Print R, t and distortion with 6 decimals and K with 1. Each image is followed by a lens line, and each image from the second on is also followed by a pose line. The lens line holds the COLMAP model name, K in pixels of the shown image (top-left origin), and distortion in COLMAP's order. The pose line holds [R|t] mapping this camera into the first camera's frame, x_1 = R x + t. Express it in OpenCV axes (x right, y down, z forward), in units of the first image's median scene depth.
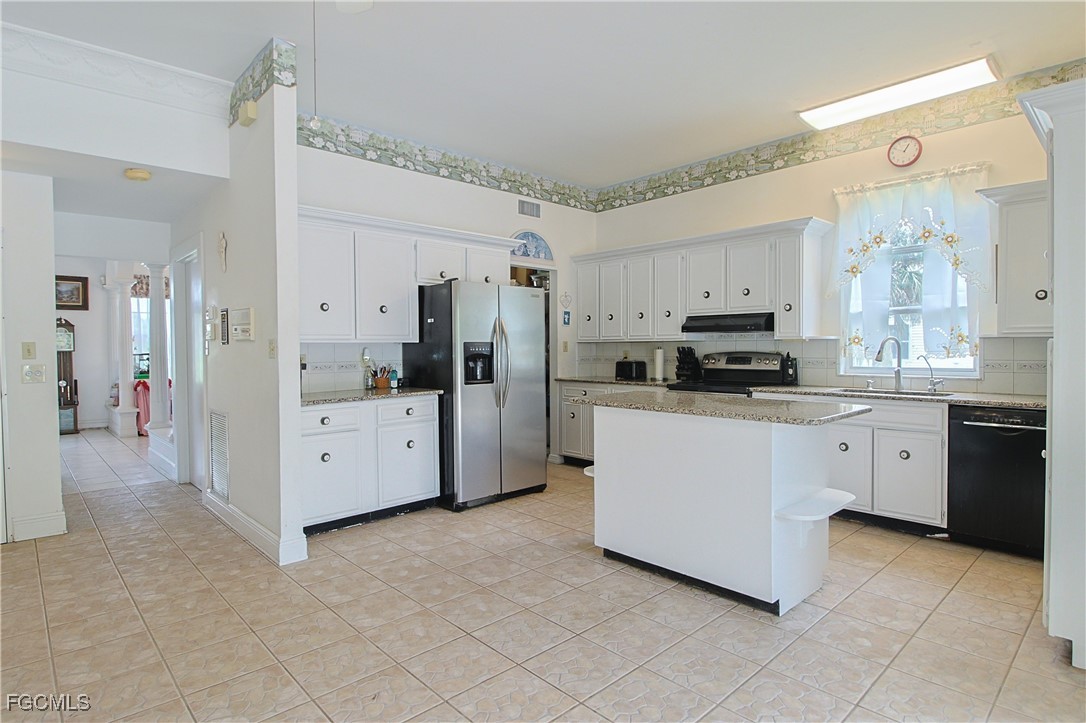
lens RADIAL K [[567.8, 0, 551.4], [0, 567.8, 357.1], [0, 0, 1]] dist [-0.002874, -0.001169]
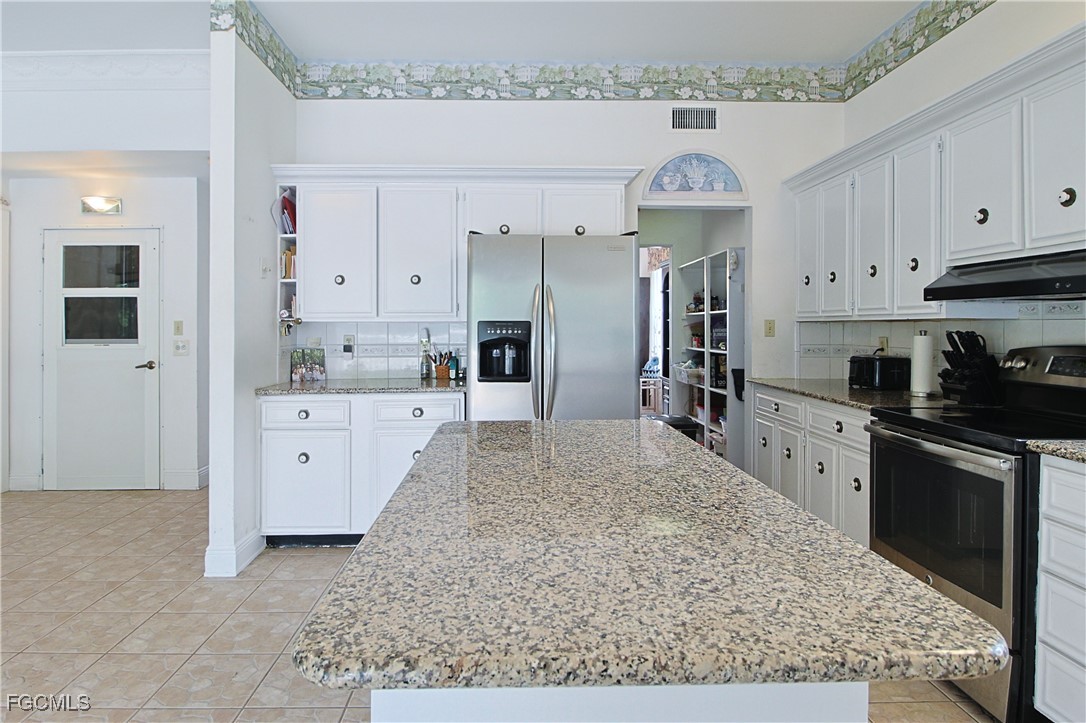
lens RADIAL K [[655.5, 0, 509.8], [0, 655.5, 320.6], [0, 0, 1]] dist [-0.005841, -0.001967]
pose [[0.740866, 0.001891, -0.671651, 0.376050], [-0.018079, 0.999690, -0.017128, -0.012413], [0.671410, 0.024832, 0.740670, 0.362046]]
